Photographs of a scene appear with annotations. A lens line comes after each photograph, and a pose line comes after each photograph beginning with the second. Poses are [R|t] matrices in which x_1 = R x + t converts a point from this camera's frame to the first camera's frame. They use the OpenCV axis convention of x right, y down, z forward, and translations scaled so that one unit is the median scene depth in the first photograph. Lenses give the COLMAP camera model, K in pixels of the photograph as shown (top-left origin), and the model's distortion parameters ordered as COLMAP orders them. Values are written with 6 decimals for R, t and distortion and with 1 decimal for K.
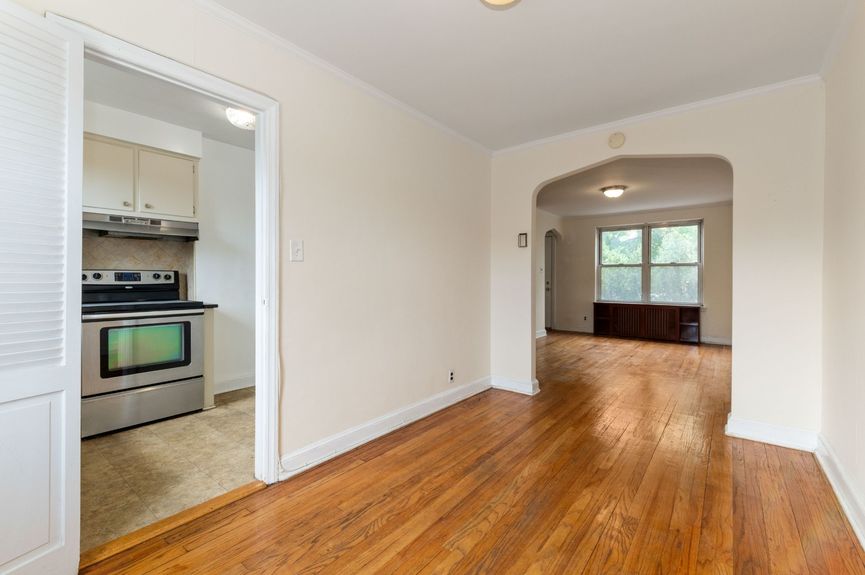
lens RADIAL K [[367.5, 0, 433.3], [0, 367.5, 278.8], [0, 0, 1]] dist [-0.010792, 0.003254]
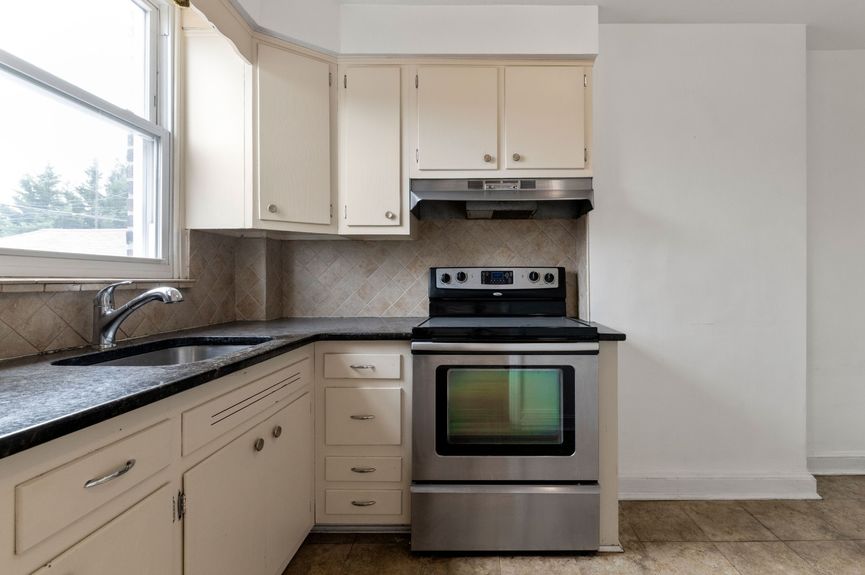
lens RADIAL K [[395.4, 0, 488.7], [0, 395.4, 280.2], [0, 0, 1]] dist [0.019201, -0.002700]
pose [[0.638154, -0.002328, -0.769905, -0.306502], [-0.000438, 0.999994, -0.003386, 0.001768], [0.769909, 0.002498, 0.638149, 0.537831]]
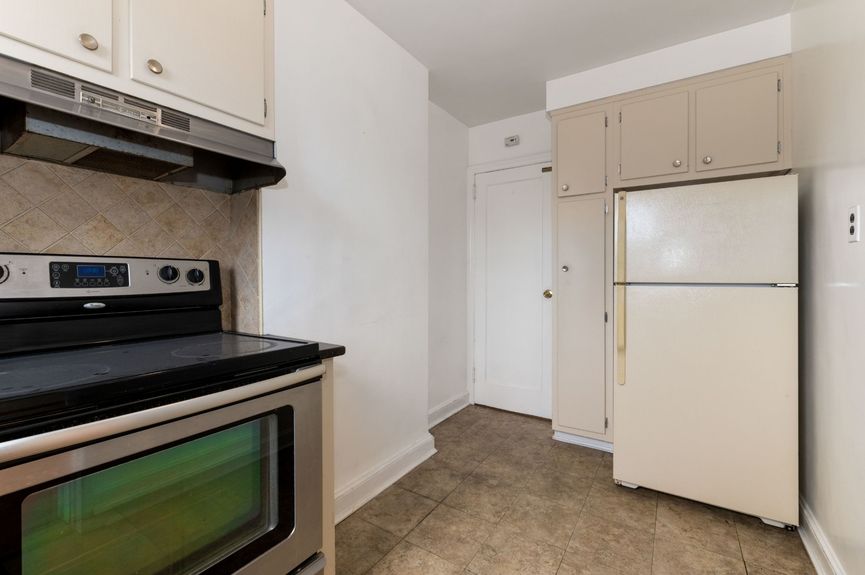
lens RADIAL K [[367.5, 0, 427.6], [0, 367.5, 279.2], [0, 0, 1]] dist [-0.010792, 0.003254]
pose [[0.996233, -0.003477, 0.086644, -0.538407], [0.003532, 0.999994, -0.000477, 0.000201], [-0.086642, 0.000782, 0.996239, 0.616422]]
